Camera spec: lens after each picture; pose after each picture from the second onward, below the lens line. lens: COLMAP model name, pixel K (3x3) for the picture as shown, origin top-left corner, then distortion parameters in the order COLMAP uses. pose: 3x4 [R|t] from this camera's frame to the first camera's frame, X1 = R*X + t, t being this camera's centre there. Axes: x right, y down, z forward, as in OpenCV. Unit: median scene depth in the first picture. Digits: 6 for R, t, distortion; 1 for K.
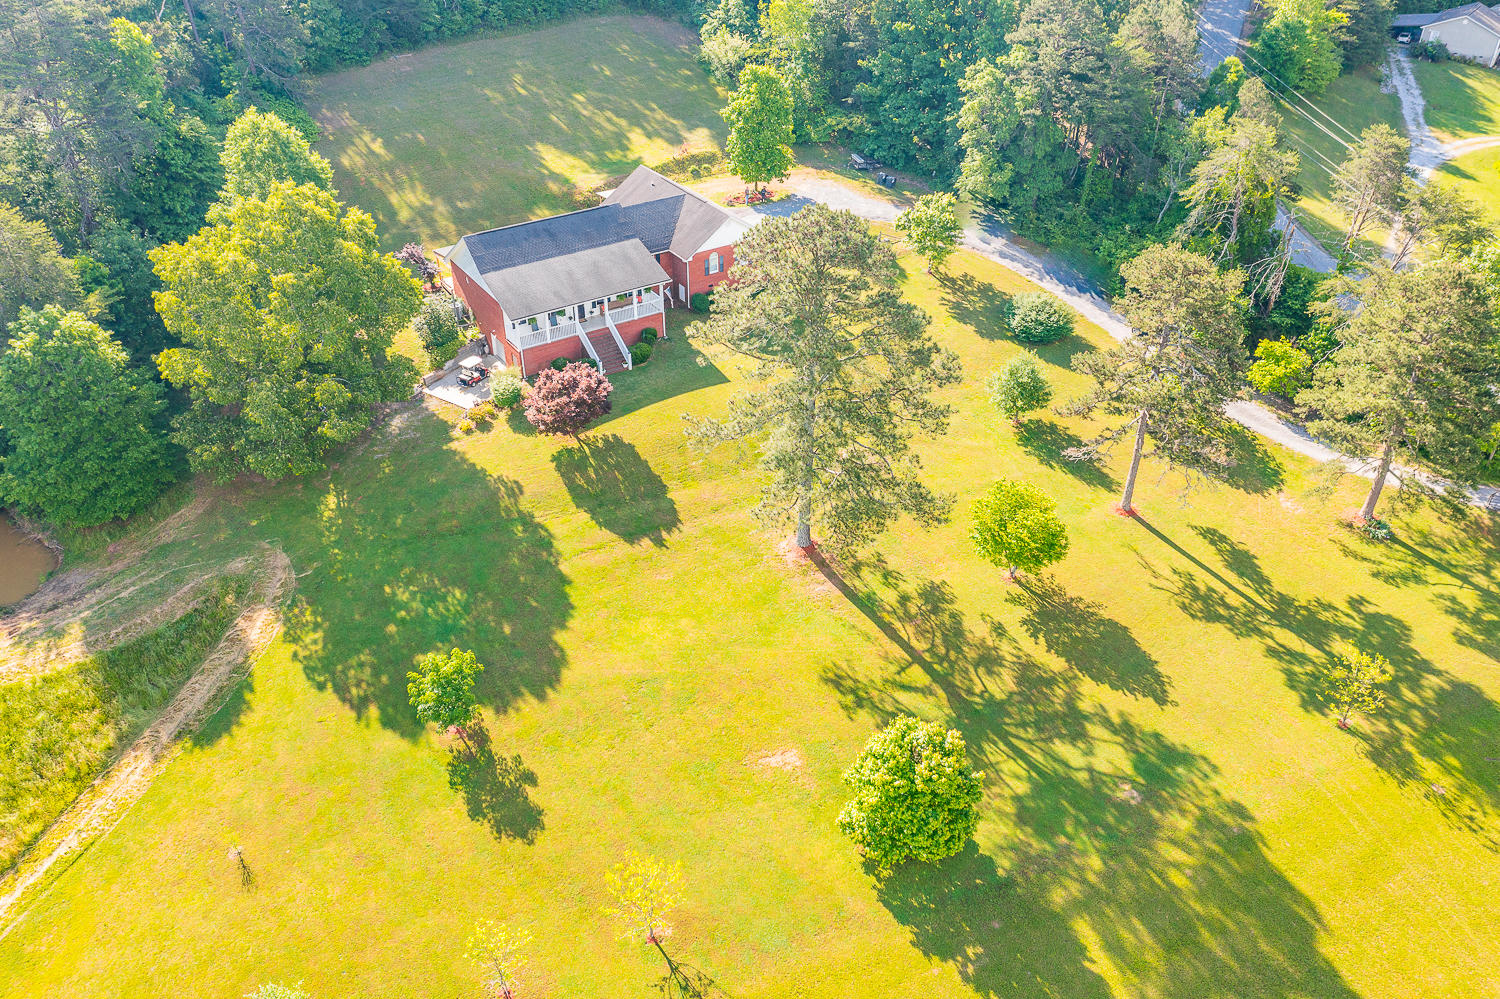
lens RADIAL K [[1183.9, 0, 748.5], [0, 1183.9, 499.9], [0, 0, 1]] dist [-0.004085, -0.003615]
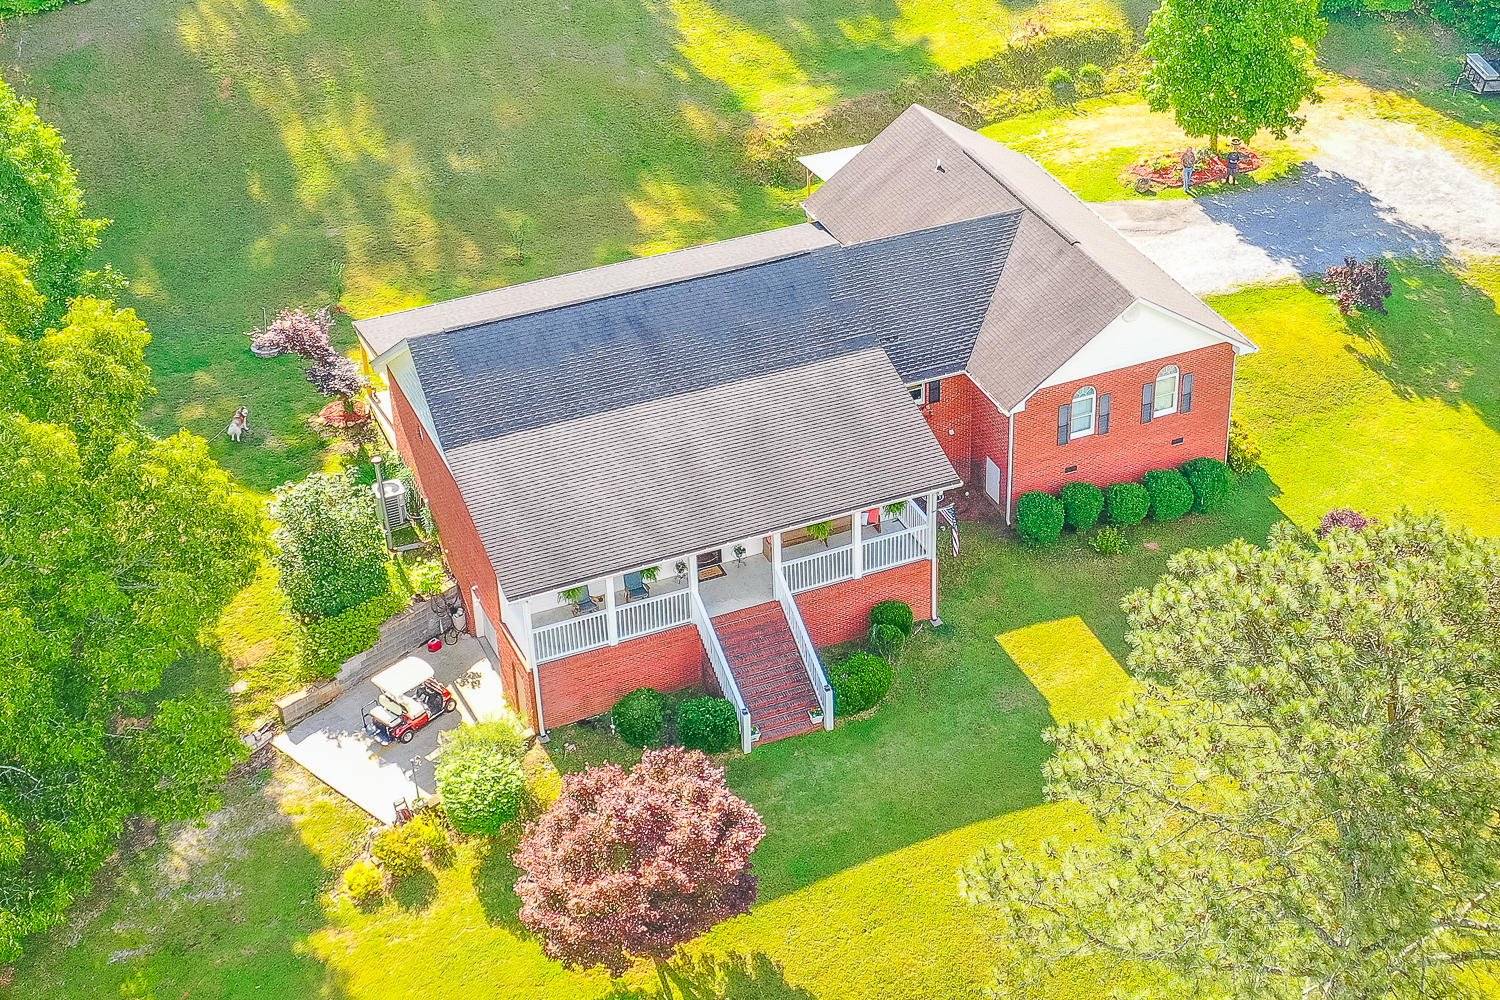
lens RADIAL K [[2448.1, 0, 885.6], [0, 2448.1, 520.7], [0, 0, 1]] dist [-0.013146, 0.095285]
pose [[0.991544, 0.073365, -0.107045, -0.007338], [-0.073740, 0.997277, 0.000451, -0.185506], [0.106787, 0.007446, 0.994254, 0.268574]]
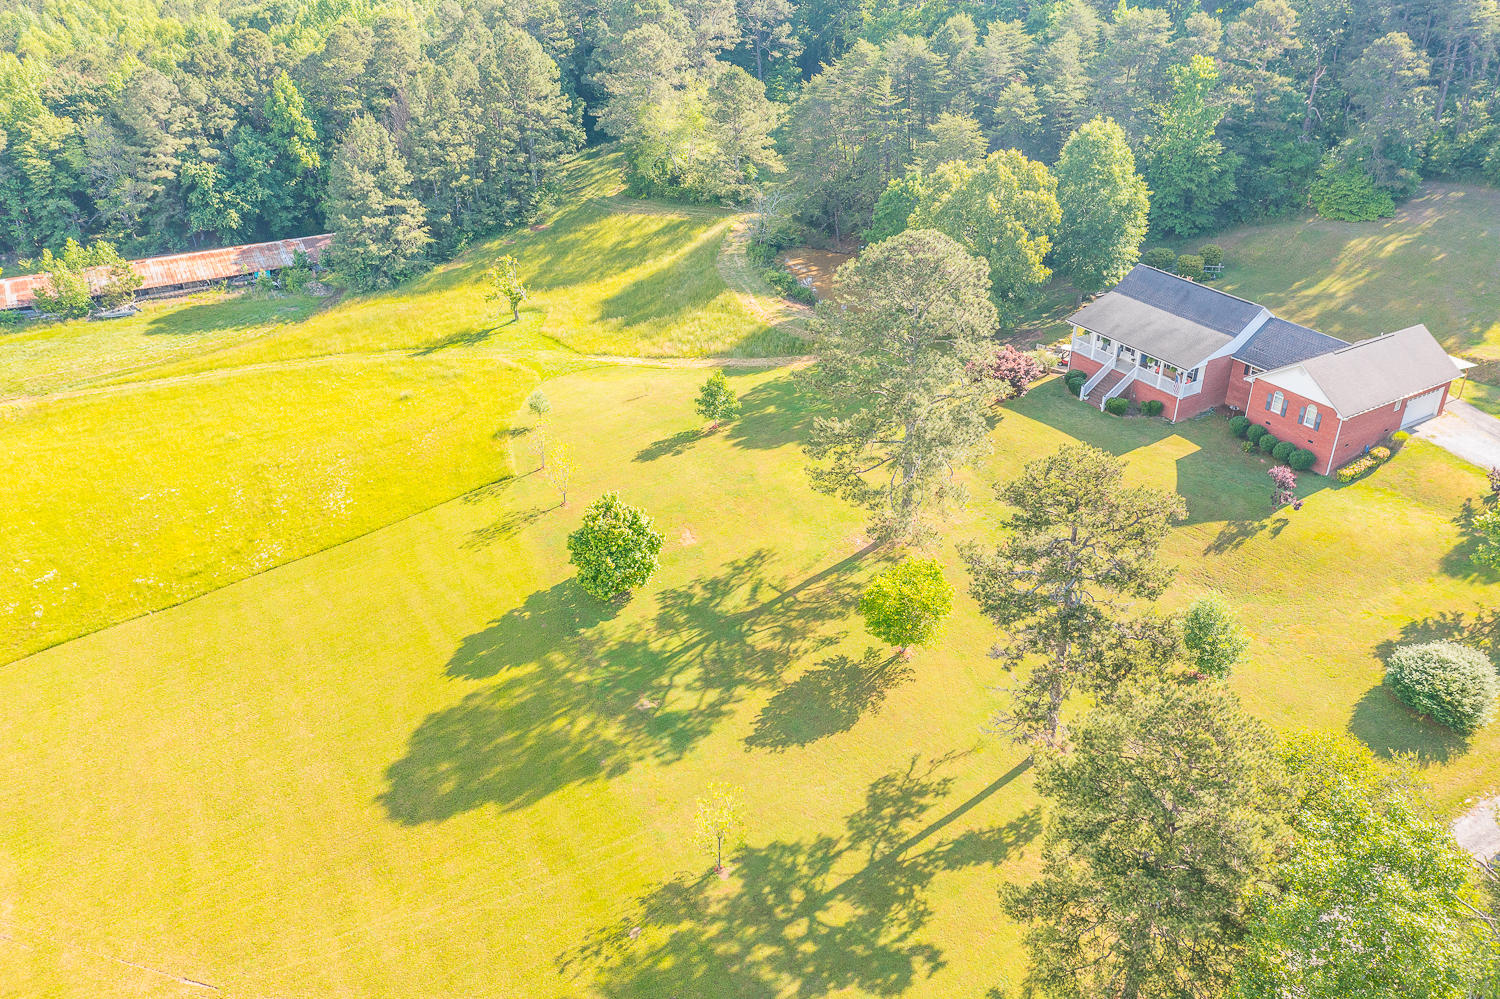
lens RADIAL K [[1189.5, 0, 745.9], [0, 1189.5, 497.1], [0, 0, 1]] dist [-0.010627, 0.010476]
pose [[-0.021197, 0.492273, -0.870183, 0.953010], [-0.559855, 0.715269, 0.418274, -0.347025], [0.828319, 0.496043, 0.260440, 0.508678]]
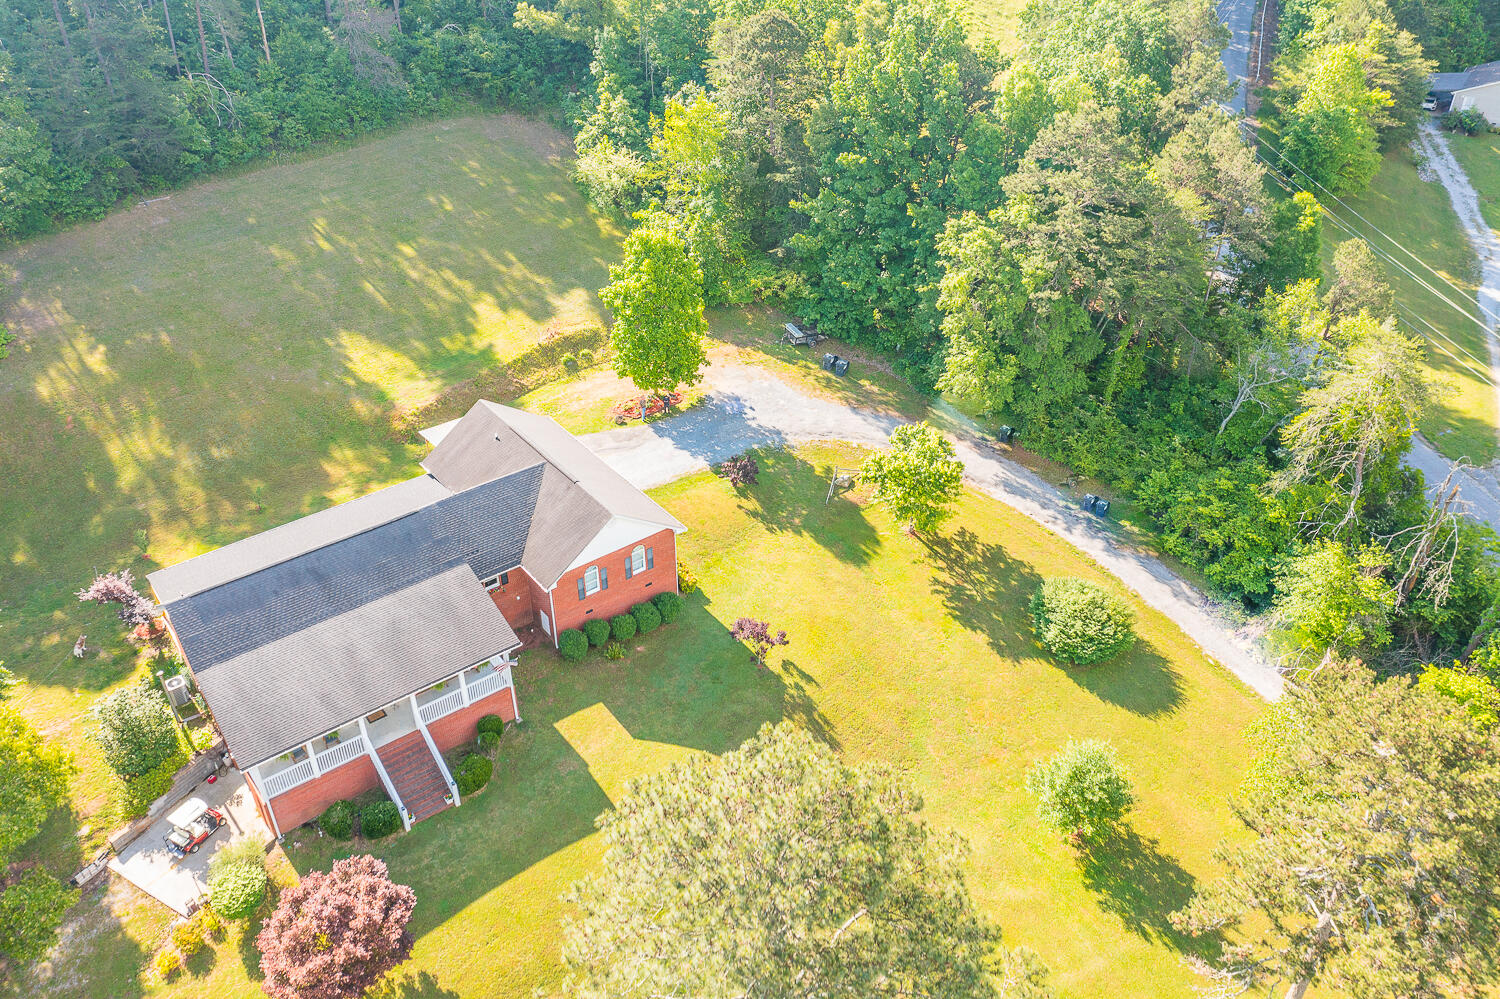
lens RADIAL K [[1184.7, 0, 751.2], [0, 1184.7, 493.0], [0, 0, 1]] dist [-0.009121, -0.001598]
pose [[0.996693, -0.046790, 0.066437, 0.018642], [0.046941, 0.998897, -0.000716, -0.278146], [-0.066330, 0.003832, 0.997790, 0.402850]]
